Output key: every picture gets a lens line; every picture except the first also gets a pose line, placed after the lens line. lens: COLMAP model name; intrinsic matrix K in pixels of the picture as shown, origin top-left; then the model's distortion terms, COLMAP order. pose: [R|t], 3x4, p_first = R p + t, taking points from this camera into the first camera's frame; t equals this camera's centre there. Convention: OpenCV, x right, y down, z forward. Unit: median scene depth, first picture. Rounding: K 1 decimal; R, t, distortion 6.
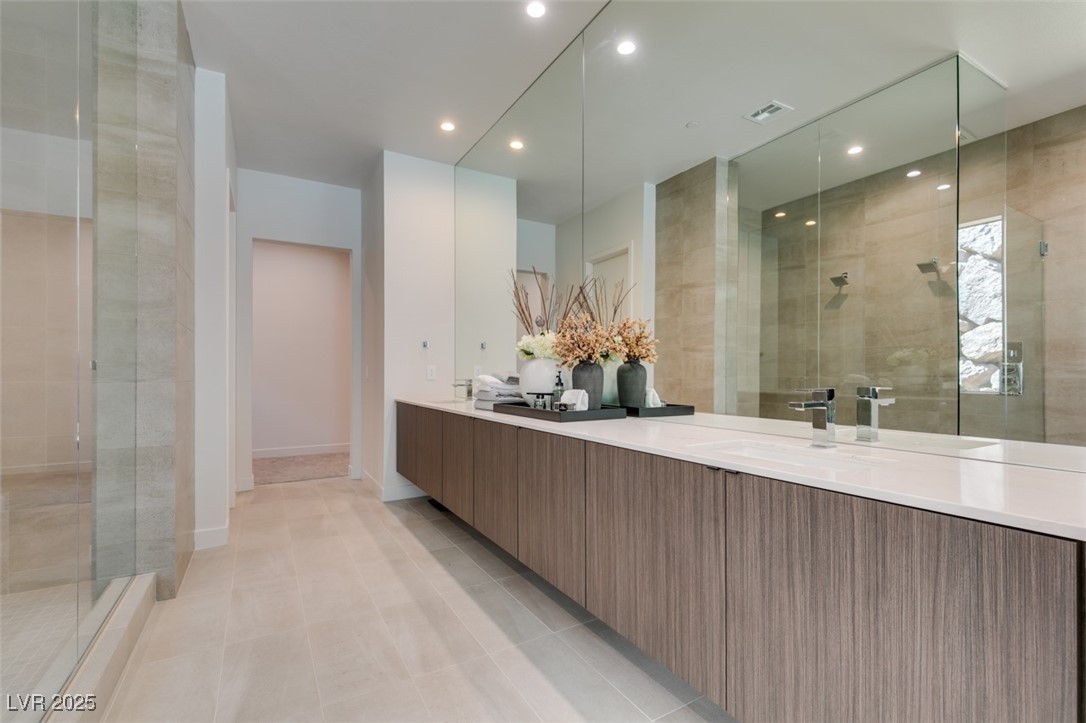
lens RADIAL K [[487.3, 0, 541.4], [0, 487.3, 365.5], [0, 0, 1]] dist [0.009351, -0.000805]
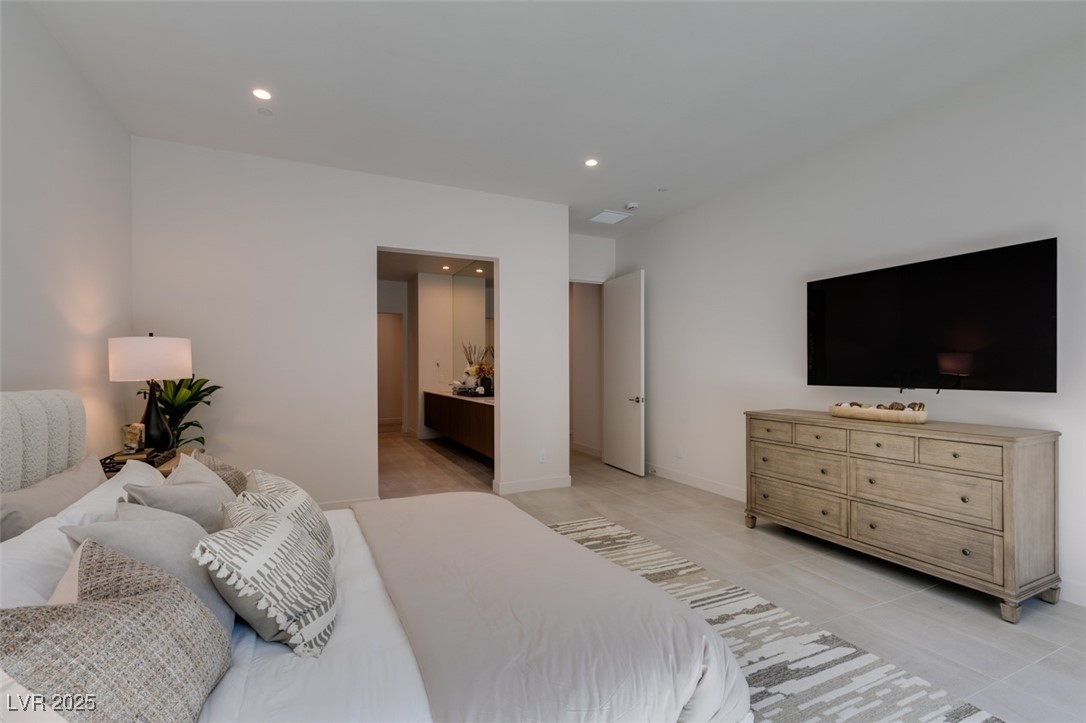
lens RADIAL K [[487.3, 0, 543.0], [0, 487.3, 366.1], [0, 0, 1]] dist [0.009351, -0.000805]
pose [[0.995718, -0.002910, -0.092393, 0.549144], [0.003682, 0.999960, 0.008177, -0.073234], [0.092366, -0.008482, 0.995689, -1.410204]]
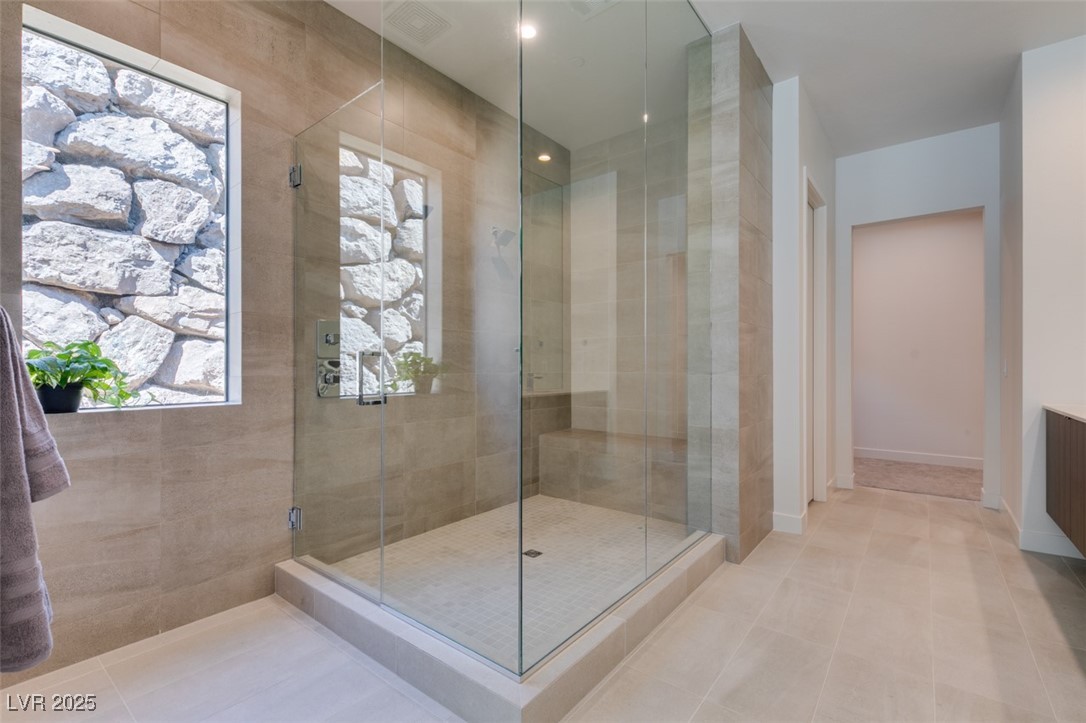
lens RADIAL K [[487.3, 0, 541.4], [0, 487.3, 362.9], [0, 0, 1]] dist [0.009351, -0.000805]
pose [[0.376646, -0.005171, -0.926343, 0.102733], [0.011219, 0.999937, -0.001021, 0.001539], [0.926289, -0.010008, 0.376680, 0.114345]]
